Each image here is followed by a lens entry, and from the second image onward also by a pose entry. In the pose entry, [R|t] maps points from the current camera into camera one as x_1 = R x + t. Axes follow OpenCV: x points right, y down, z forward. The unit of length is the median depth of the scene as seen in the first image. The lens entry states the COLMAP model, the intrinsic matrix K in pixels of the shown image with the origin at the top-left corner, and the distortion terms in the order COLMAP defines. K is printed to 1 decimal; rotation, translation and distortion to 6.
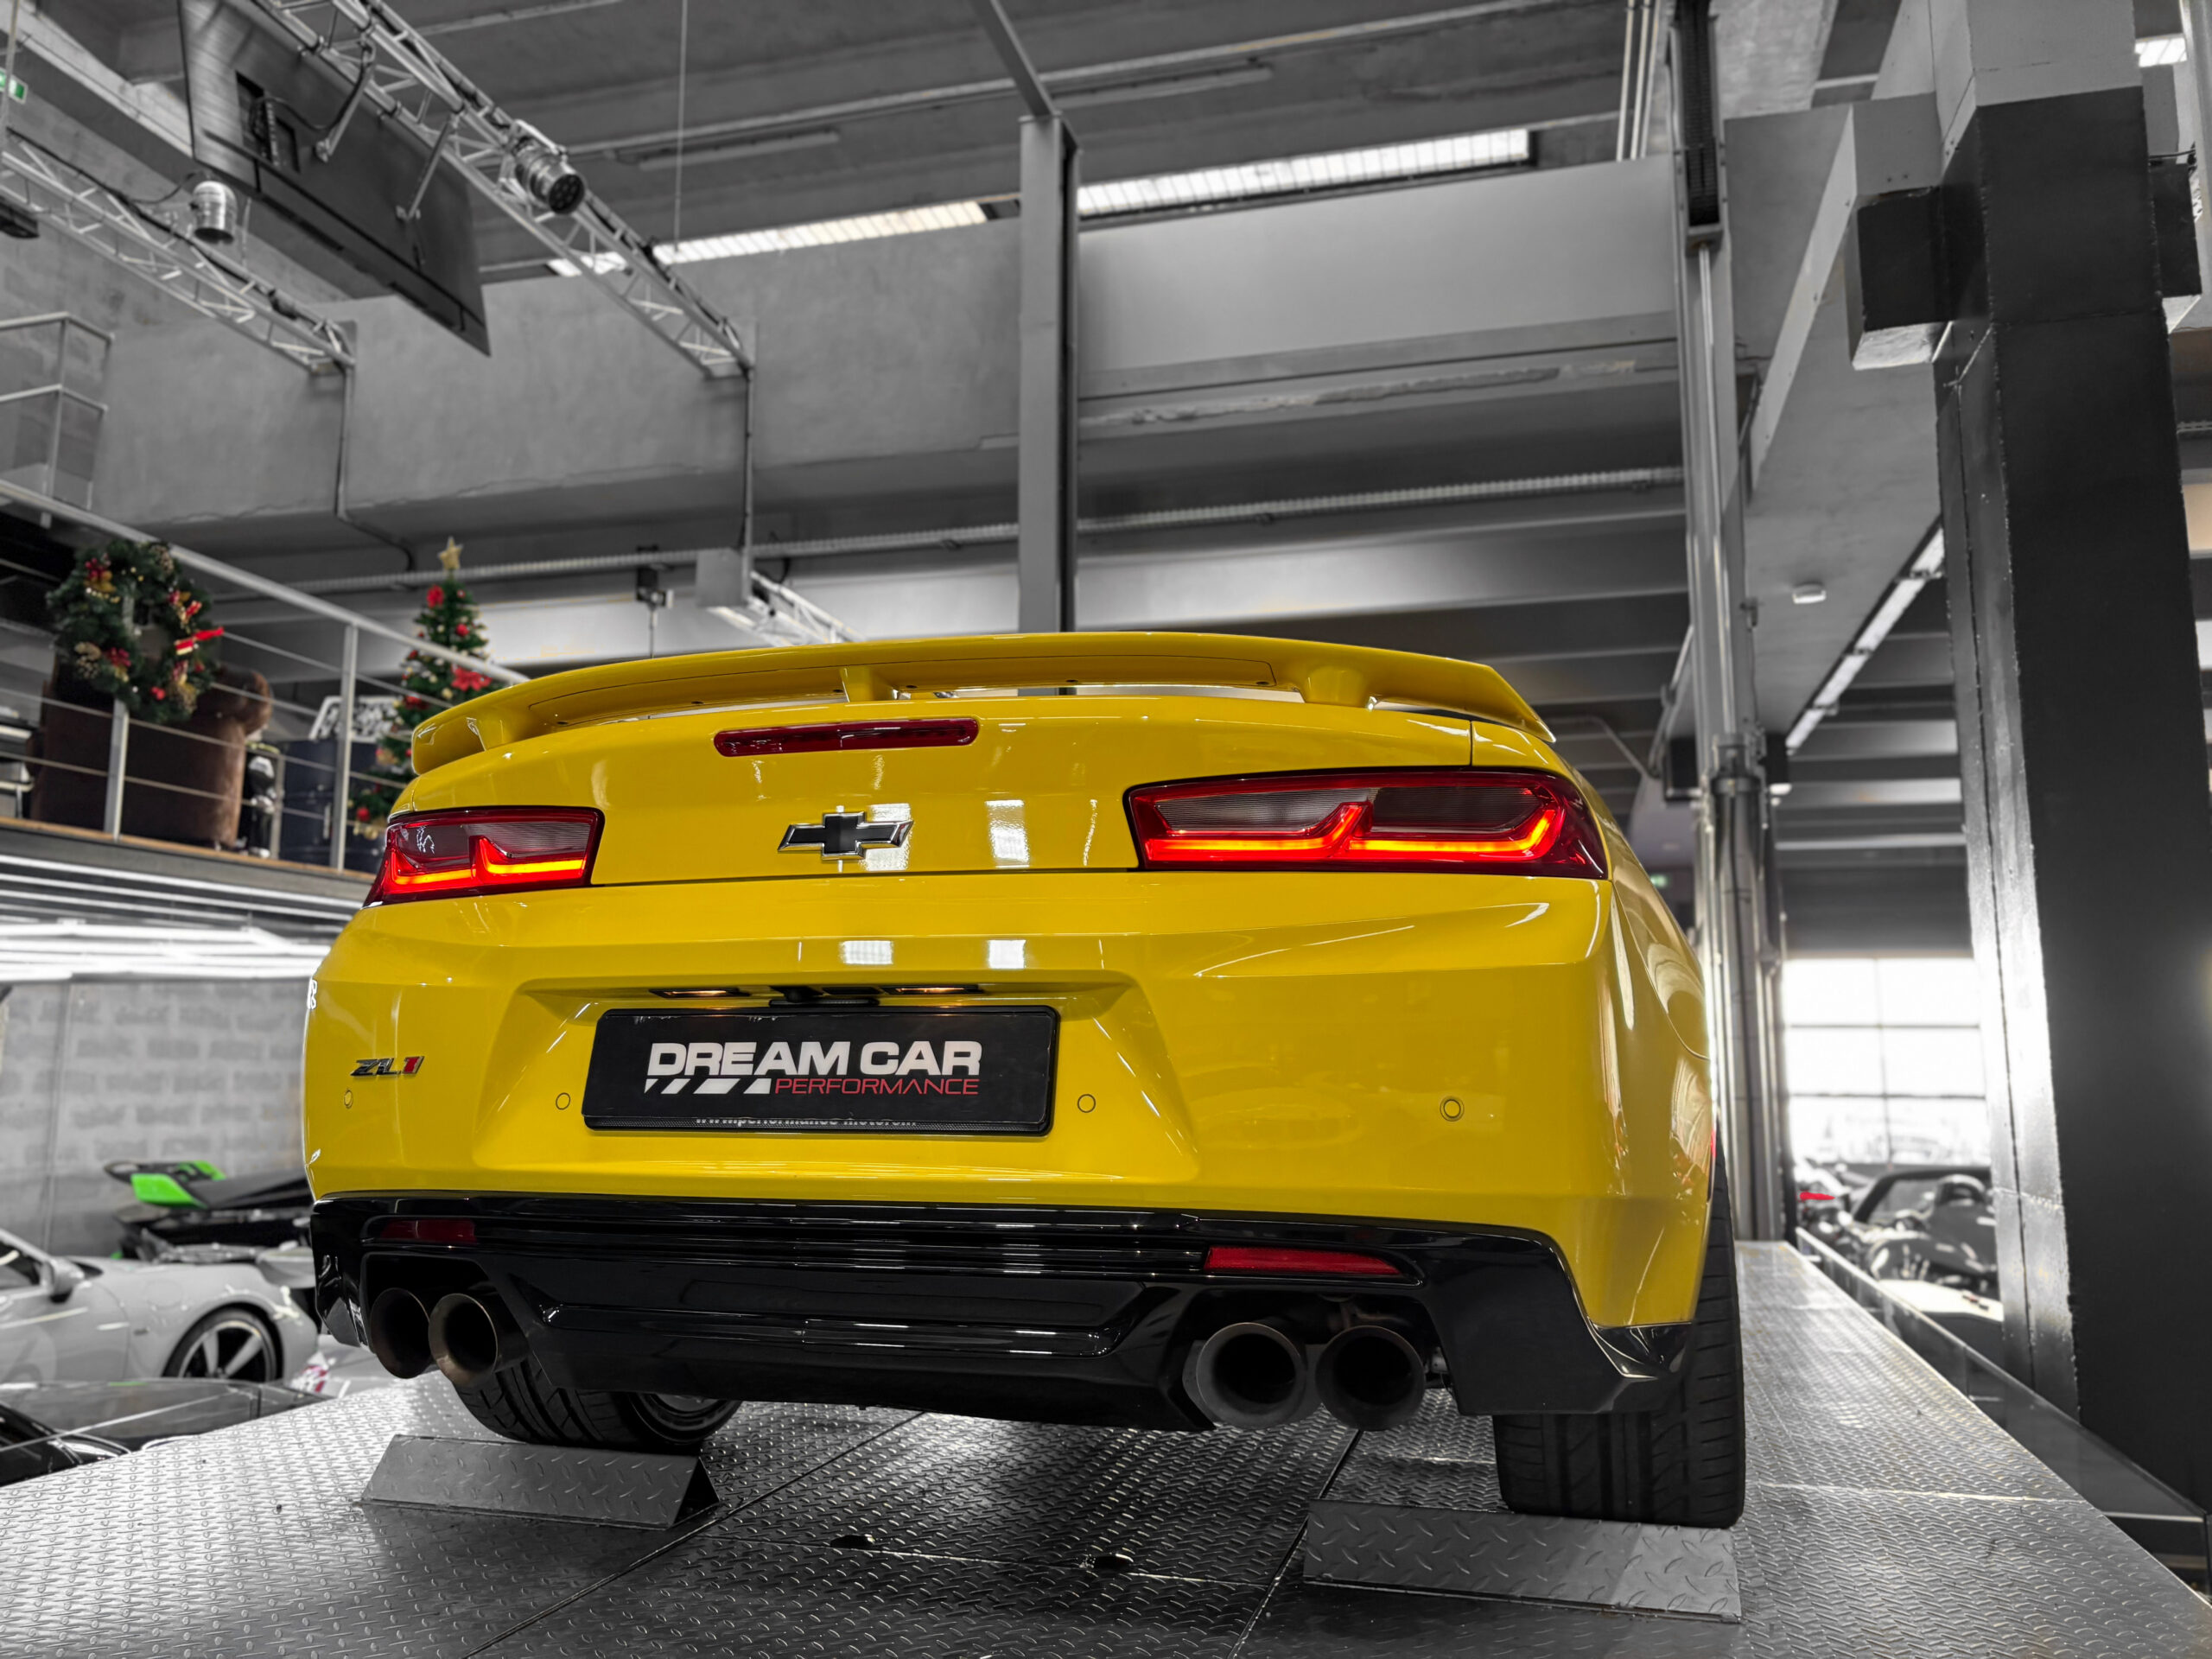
lens RADIAL K [[1656.1, 0, 1125.9], [0, 1656.1, 816.3], [0, 0, 1]] dist [0.041828, -0.039343]
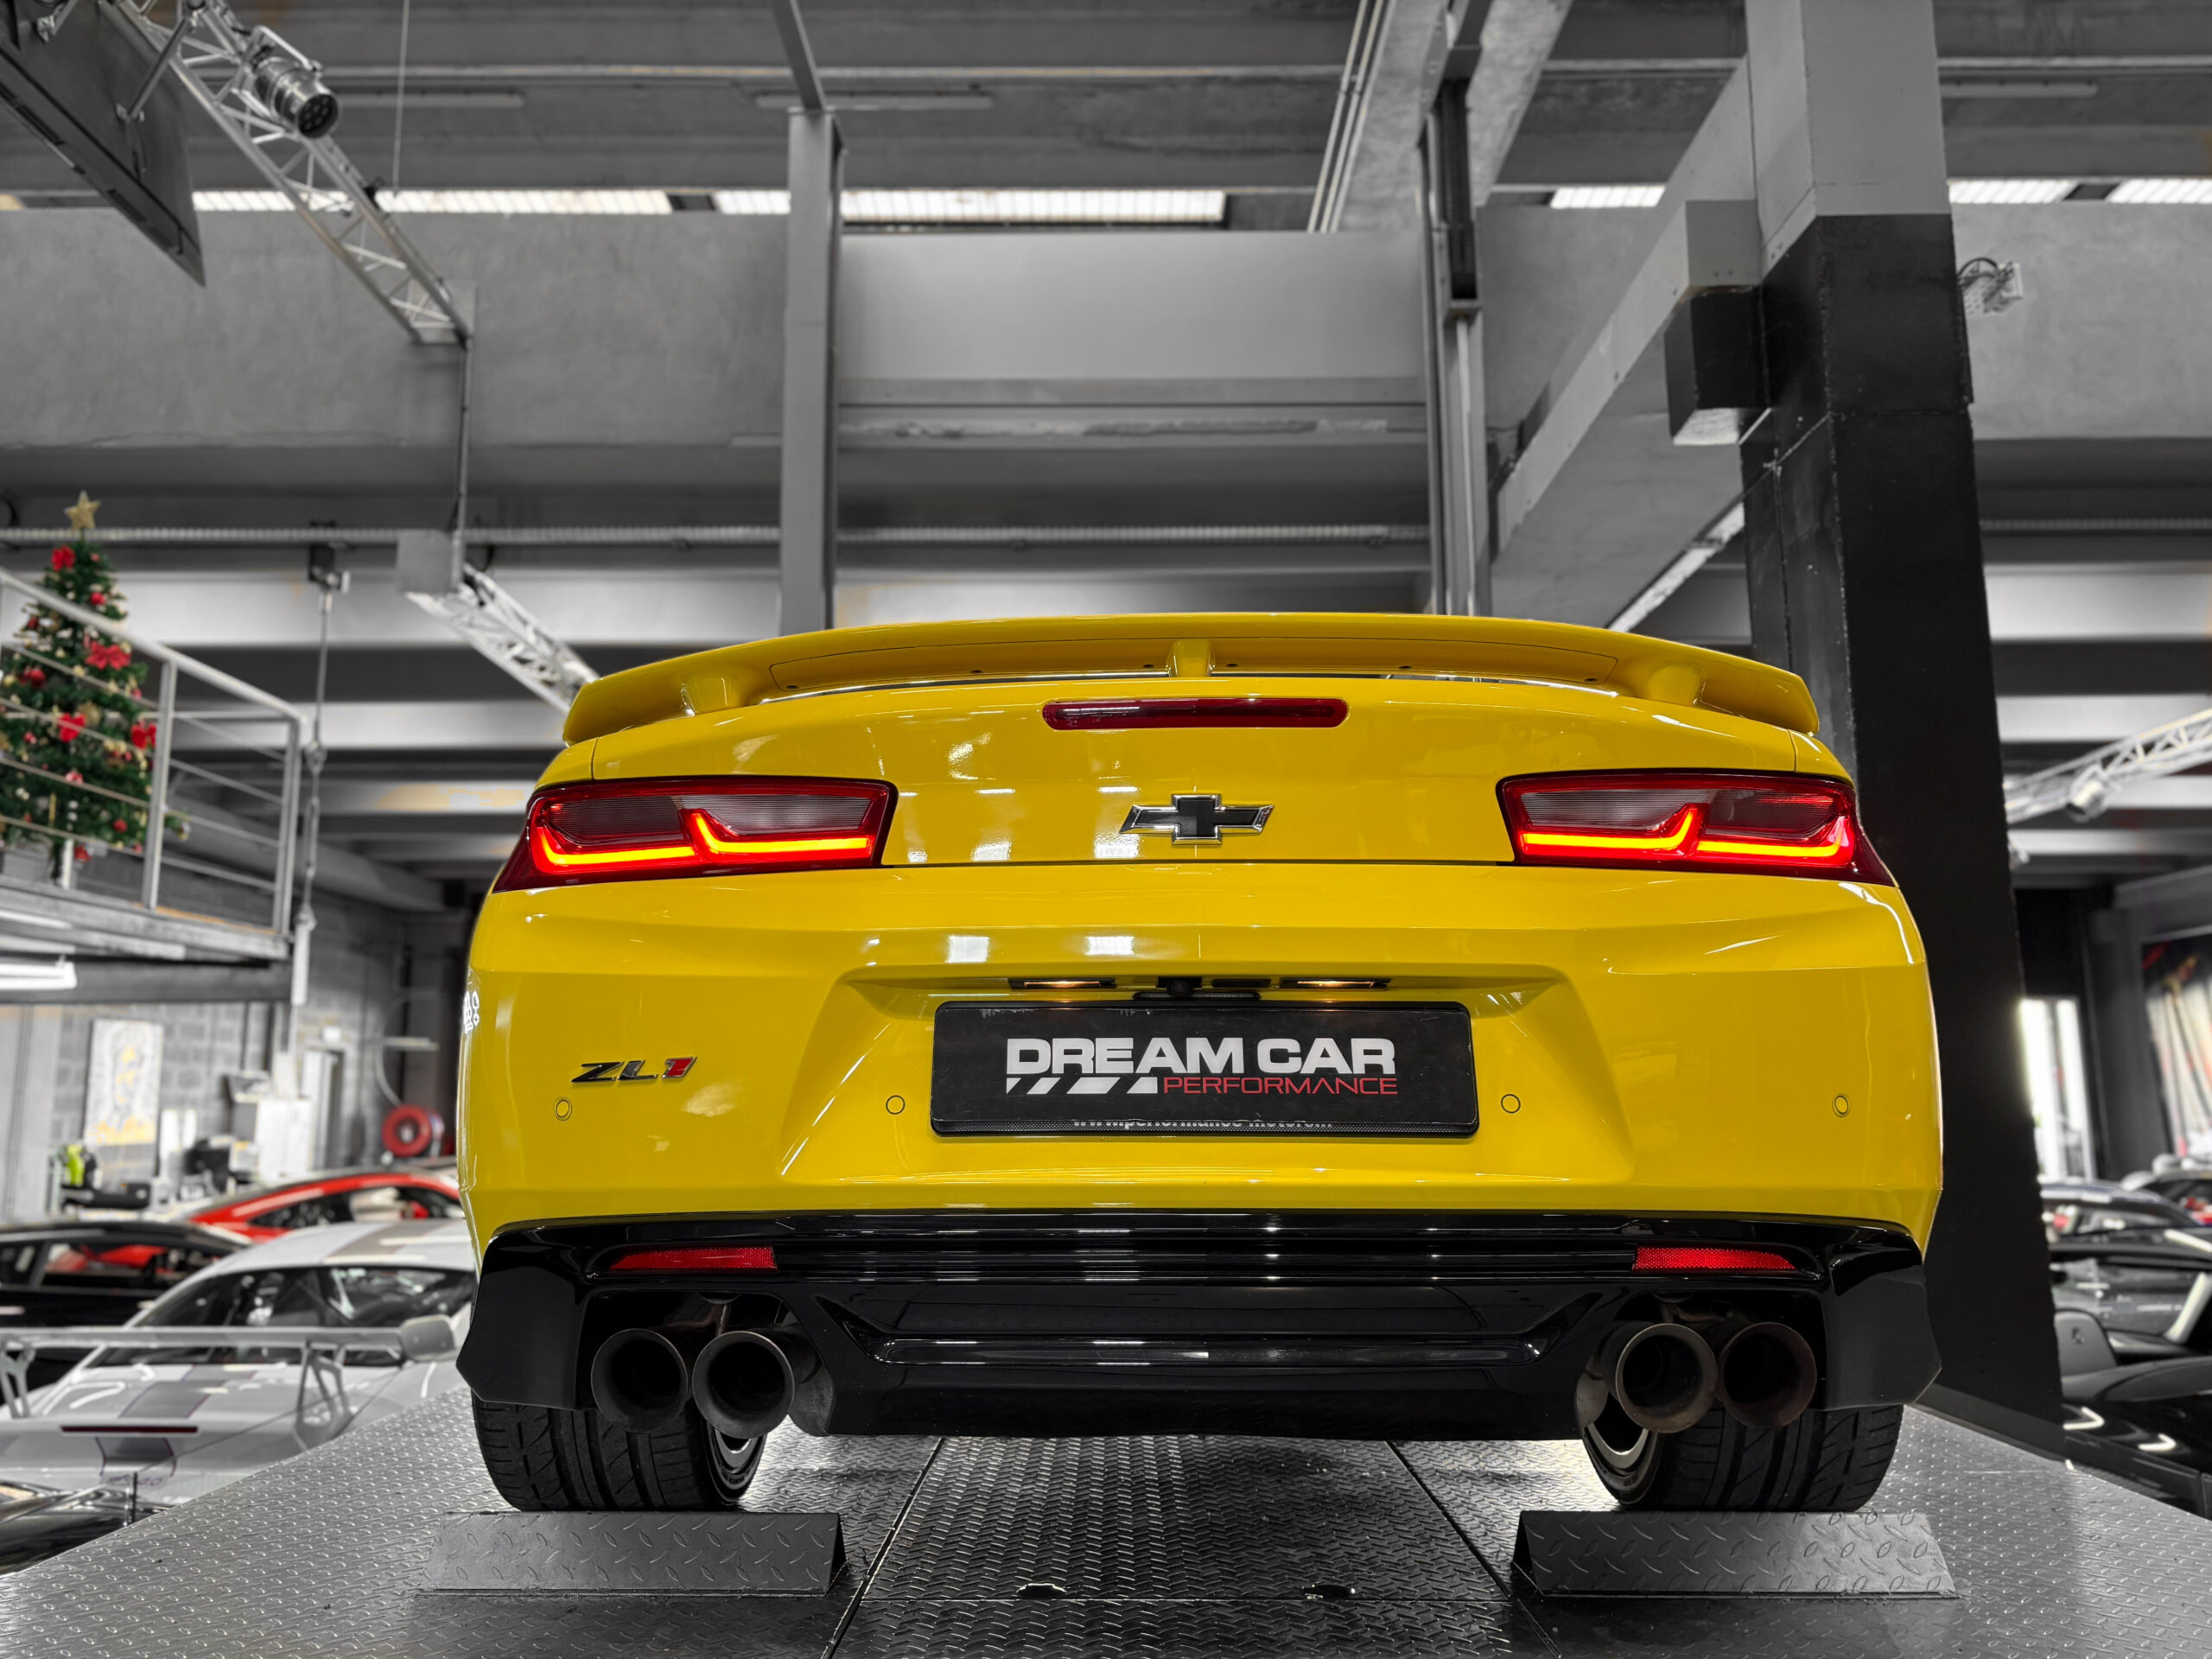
lens RADIAL K [[1656.1, 0, 1109.8], [0, 1656.1, 836.3], [0, 0, 1]] dist [0.041828, -0.039343]
pose [[0.969132, 0.035500, 0.243972, -0.410061], [-0.032863, 0.999349, -0.014869, 0.034111], [-0.244342, 0.006393, 0.969668, 0.101050]]
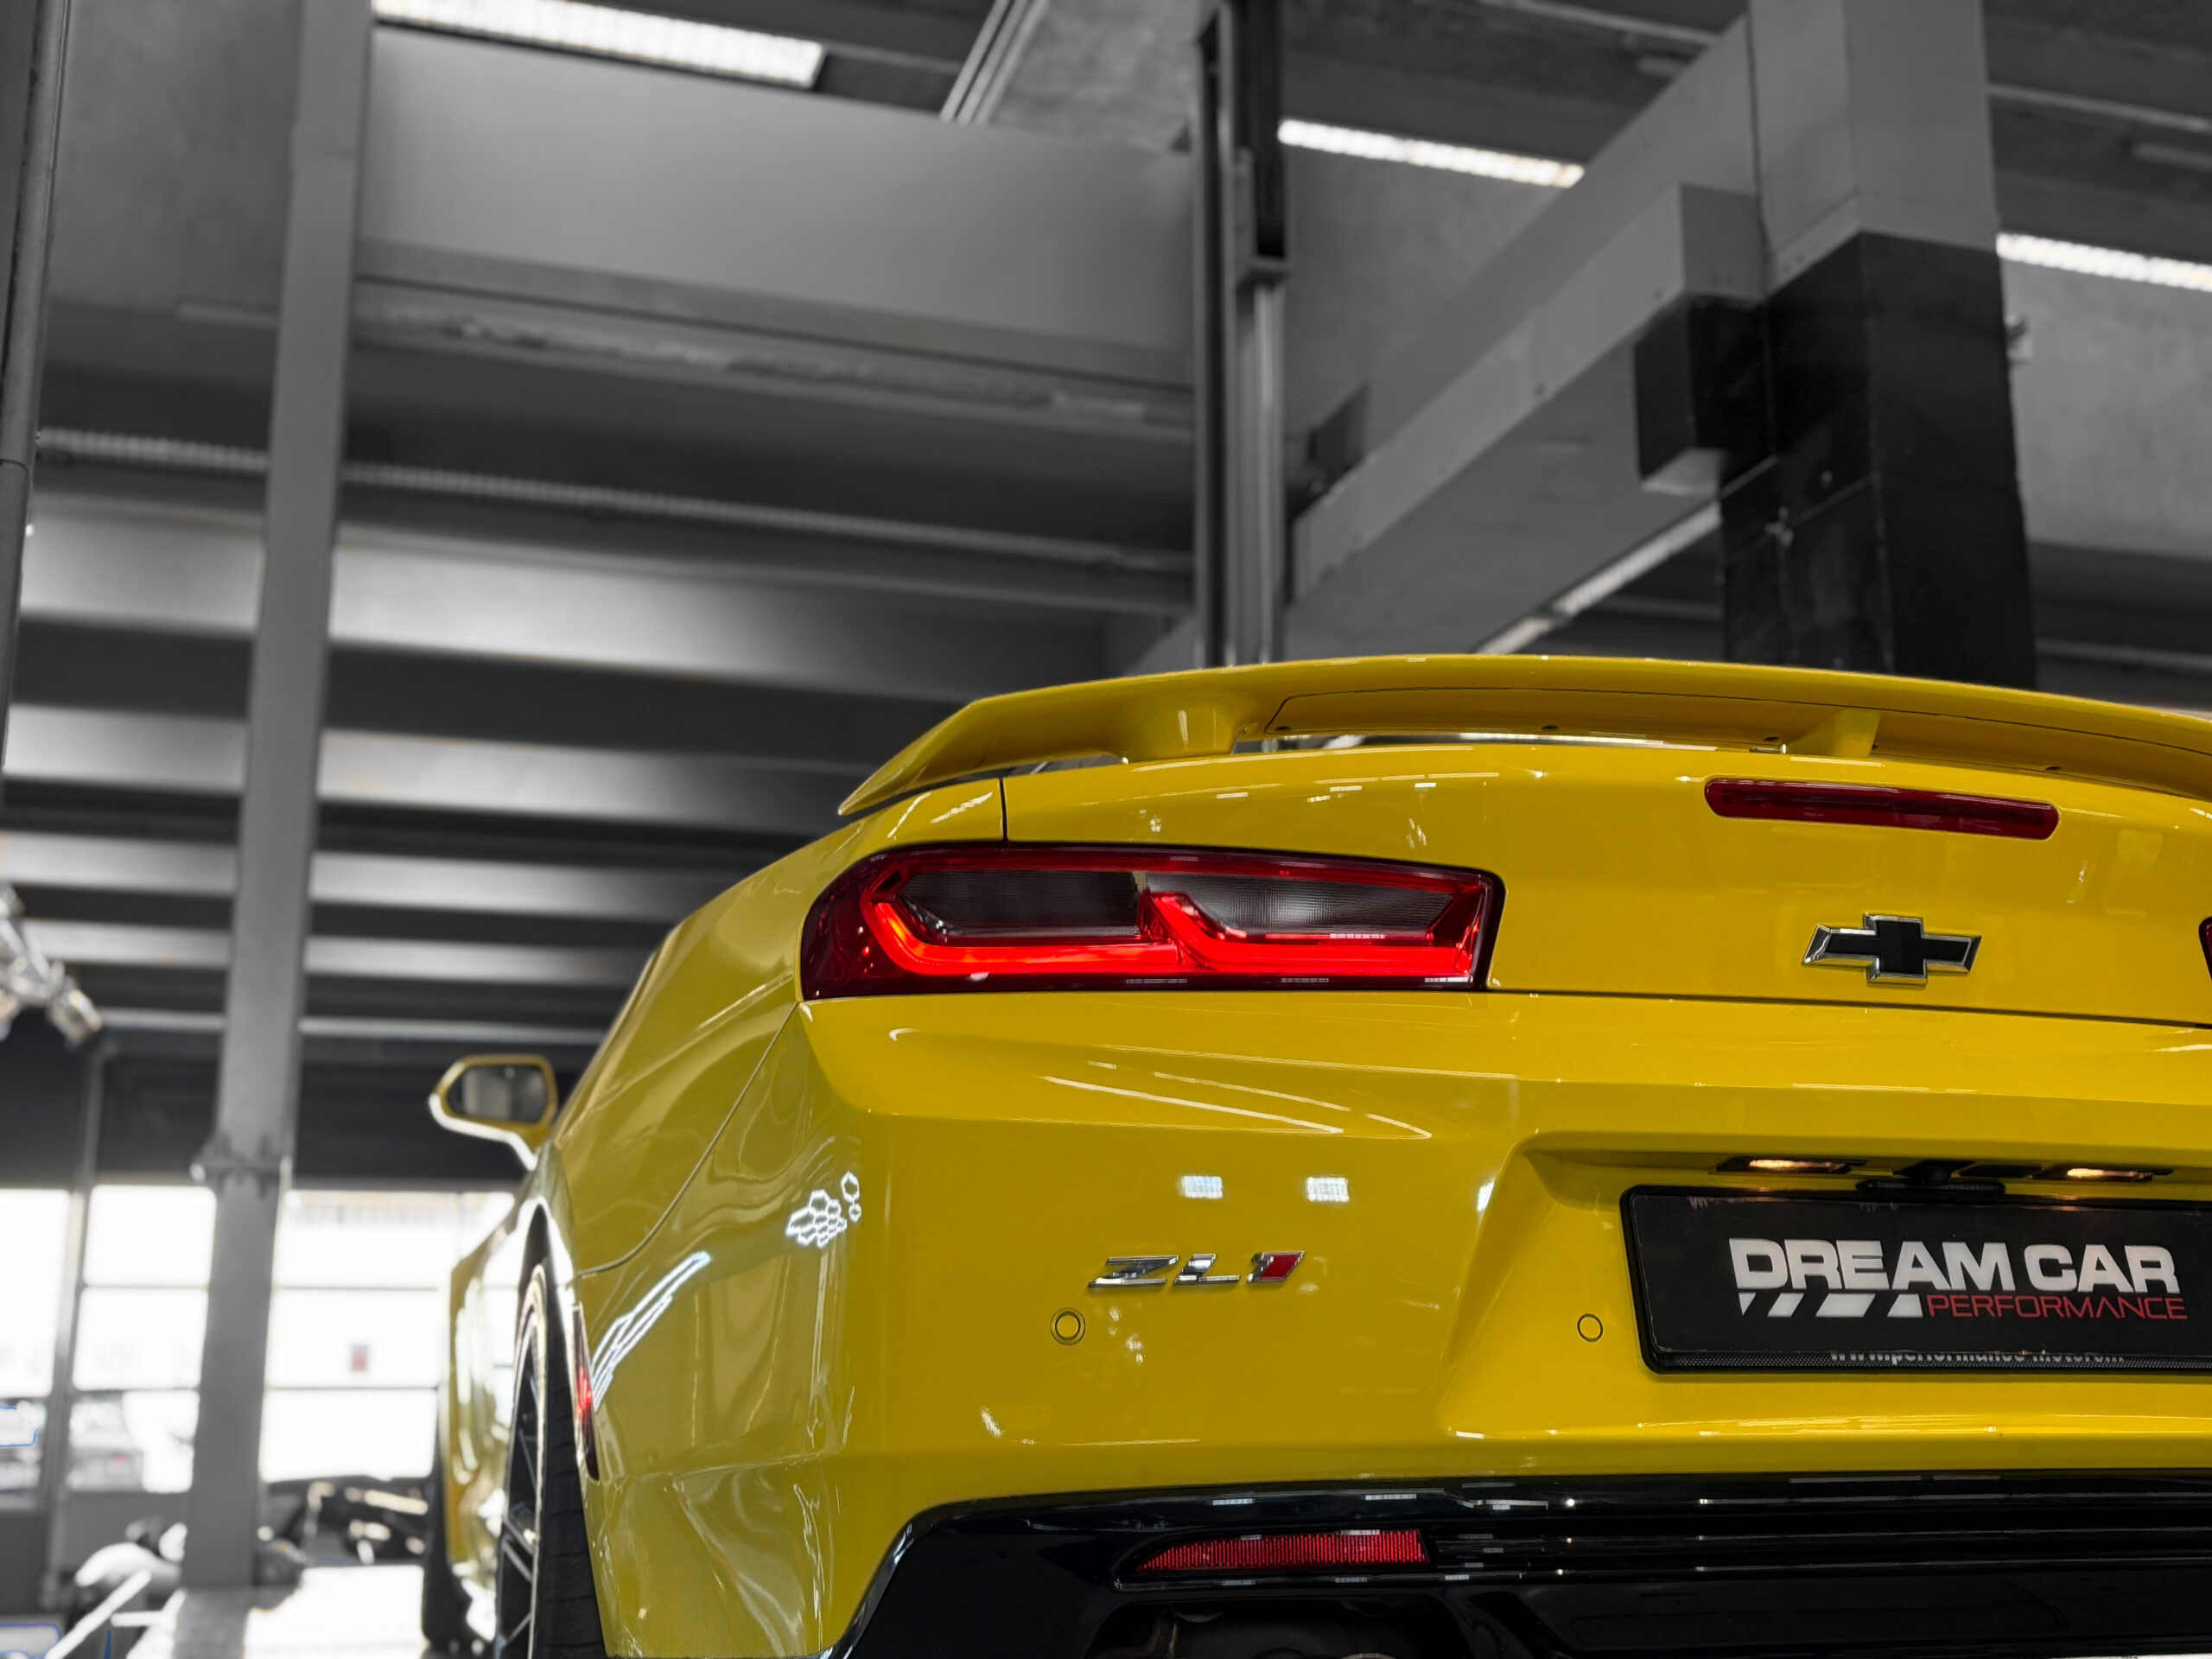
lens RADIAL K [[2401.0, 0, 1119.5], [0, 2401.0, 829.6], [0, 0, 1]] dist [0.010129, 0.000000]
pose [[0.845262, 0.114429, 0.521957, -0.904062], [-0.077847, 0.992751, -0.091575, 0.073666], [-0.528652, 0.036772, 0.848042, 0.286423]]
